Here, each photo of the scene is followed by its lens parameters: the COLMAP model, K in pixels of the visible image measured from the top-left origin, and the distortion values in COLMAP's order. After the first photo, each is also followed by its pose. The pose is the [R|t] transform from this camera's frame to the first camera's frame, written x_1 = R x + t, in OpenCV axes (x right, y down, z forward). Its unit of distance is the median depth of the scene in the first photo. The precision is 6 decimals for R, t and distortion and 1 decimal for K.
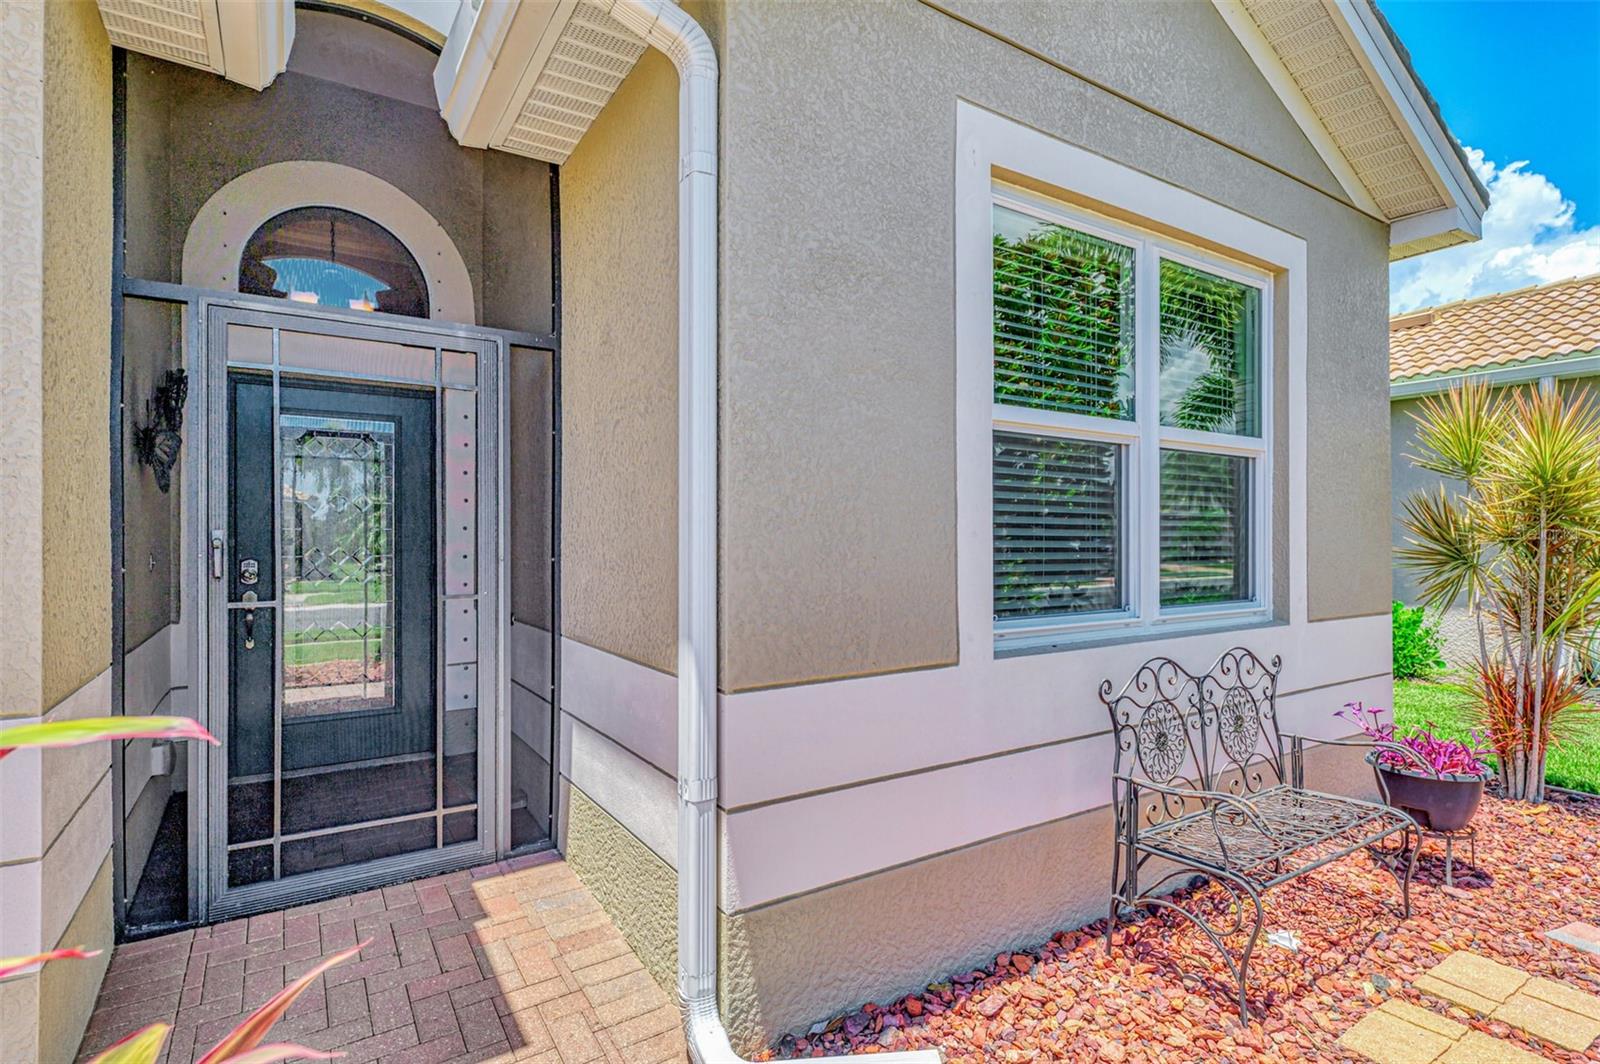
lens RADIAL K [[808.0, 0, 802.2], [0, 808.0, 541.5], [0, 0, 1]] dist [0.023901, 0.000832]
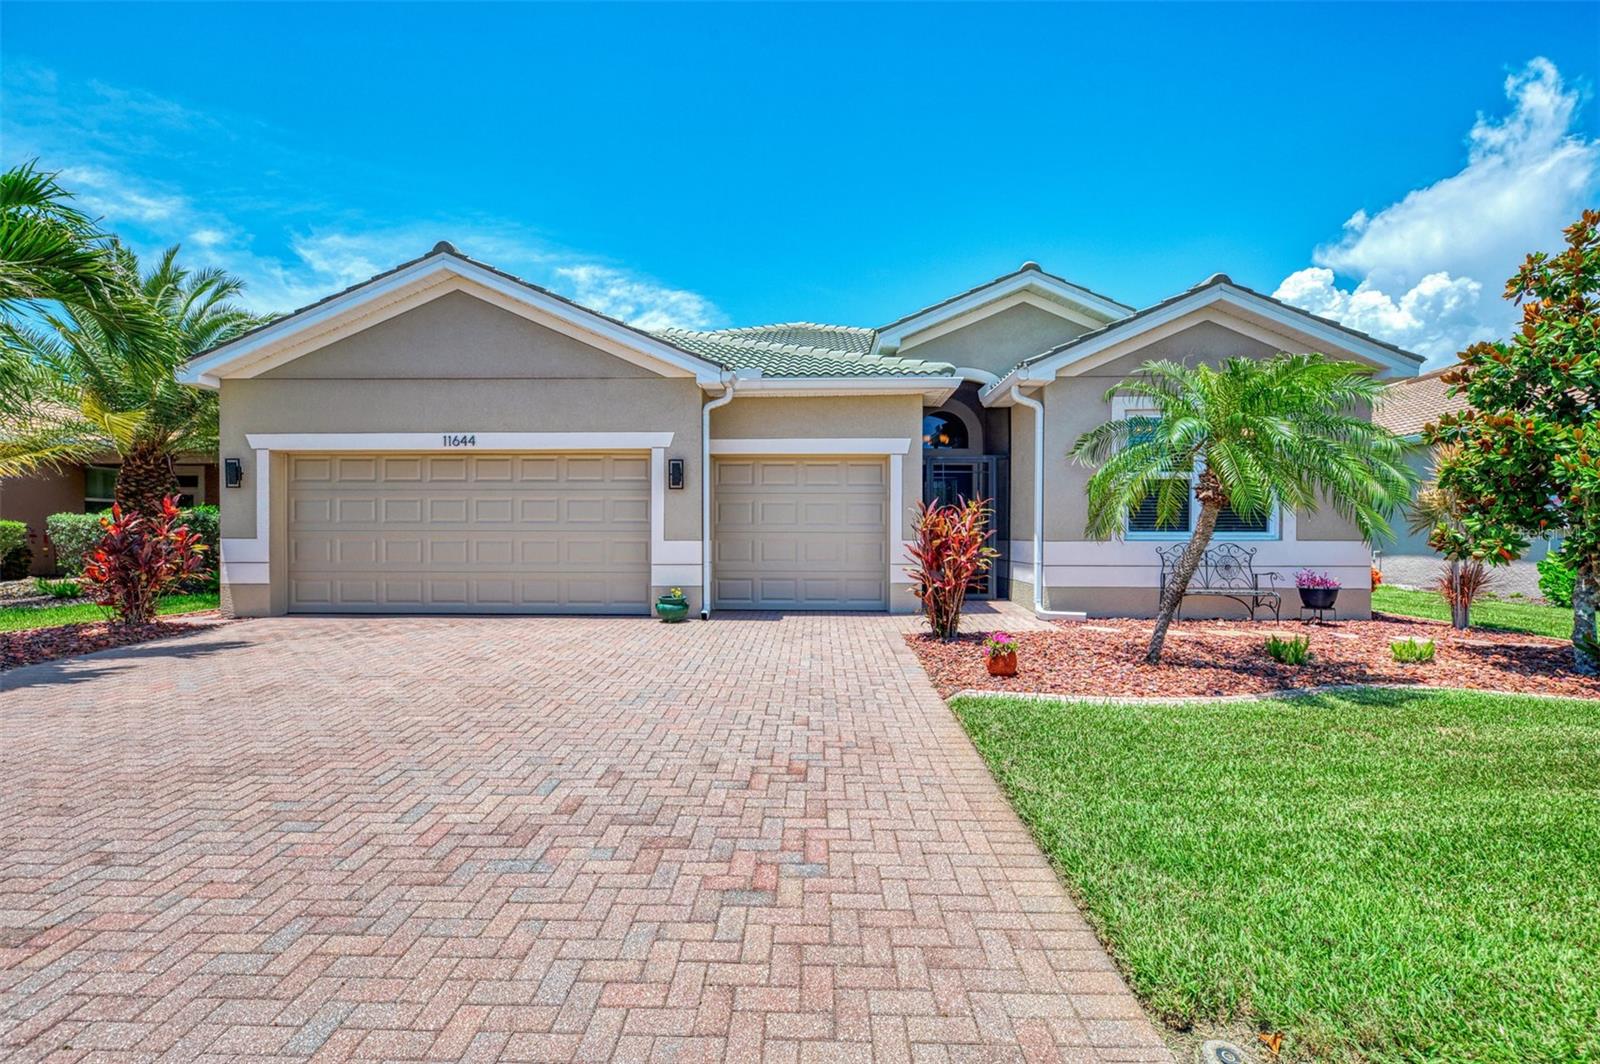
lens RADIAL K [[676.8, 0, 799.8], [0, 676.8, 536.1], [0, 0, 1]] dist [-0.000534, -0.000119]
pose [[0.824311, 0.005073, -0.566114, 0.628996], [-0.000999, 0.999971, 0.007506, 0.082465], [0.566136, -0.005622, 0.824293, -1.999421]]
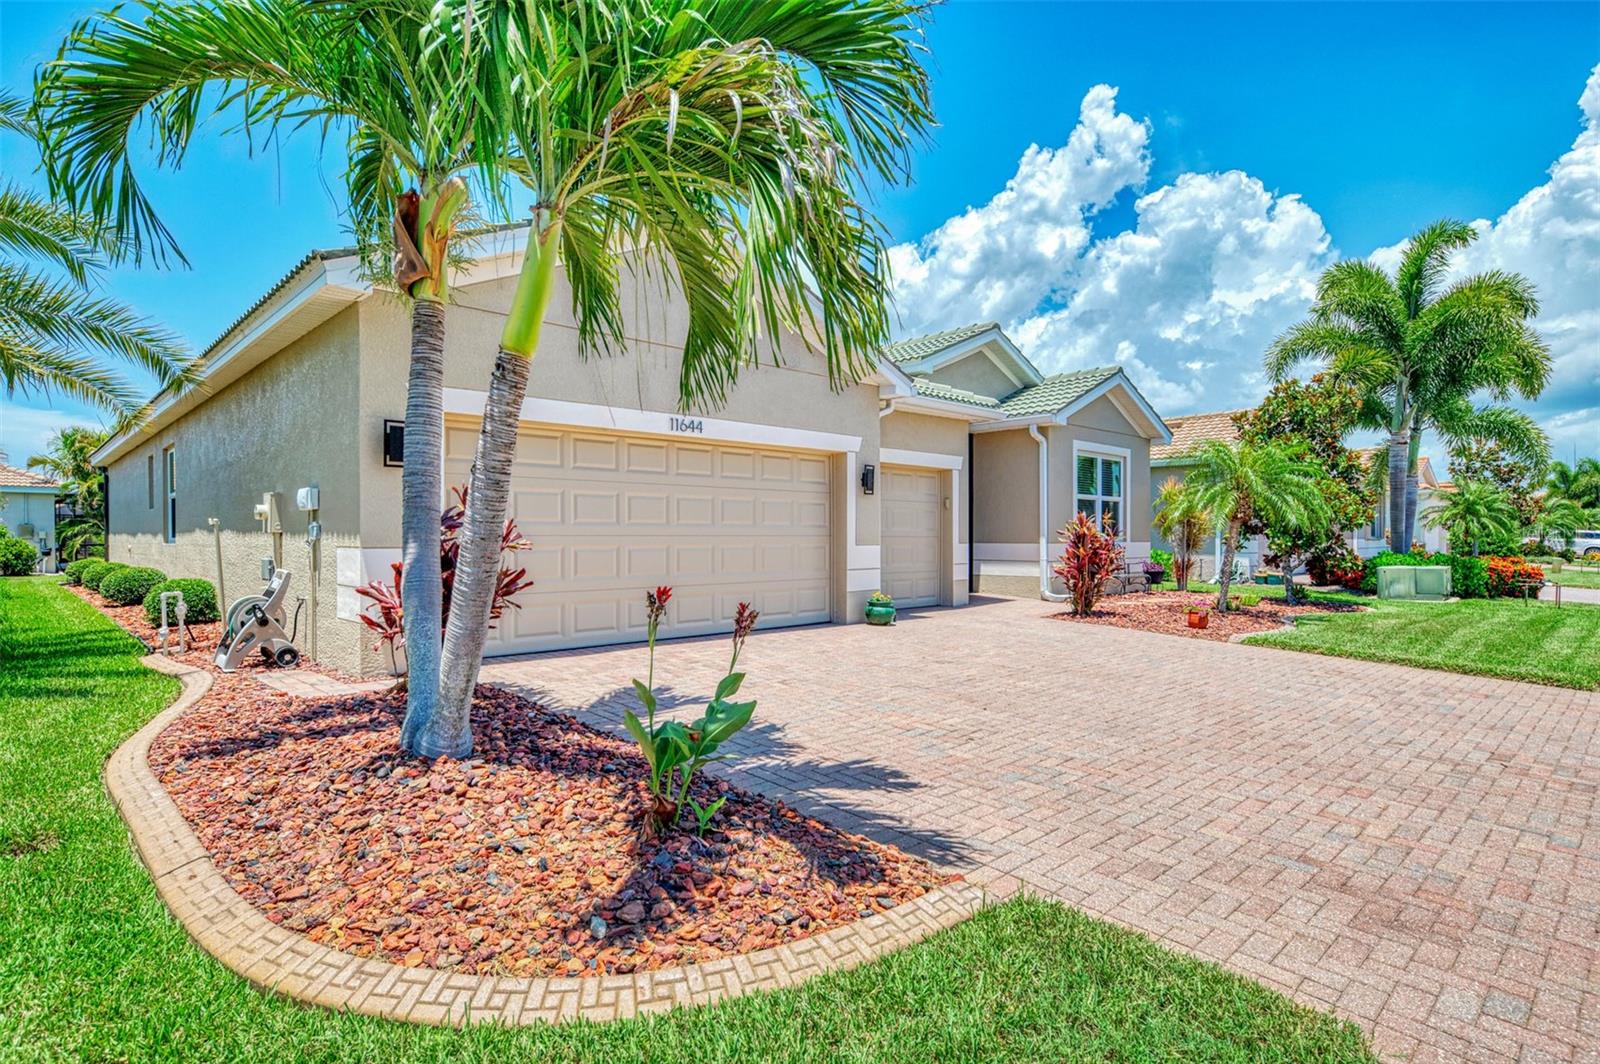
lens RADIAL K [[843.3, 0, 798.8], [0, 843.3, 536.3], [0, 0, 1]] dist [0.000736, 0.000033]
pose [[0.981790, 0.003319, 0.189939, -2.108706], [-0.003742, 0.999991, 0.001870, 0.079962], [-0.189931, -0.002547, 0.981794, -3.287517]]
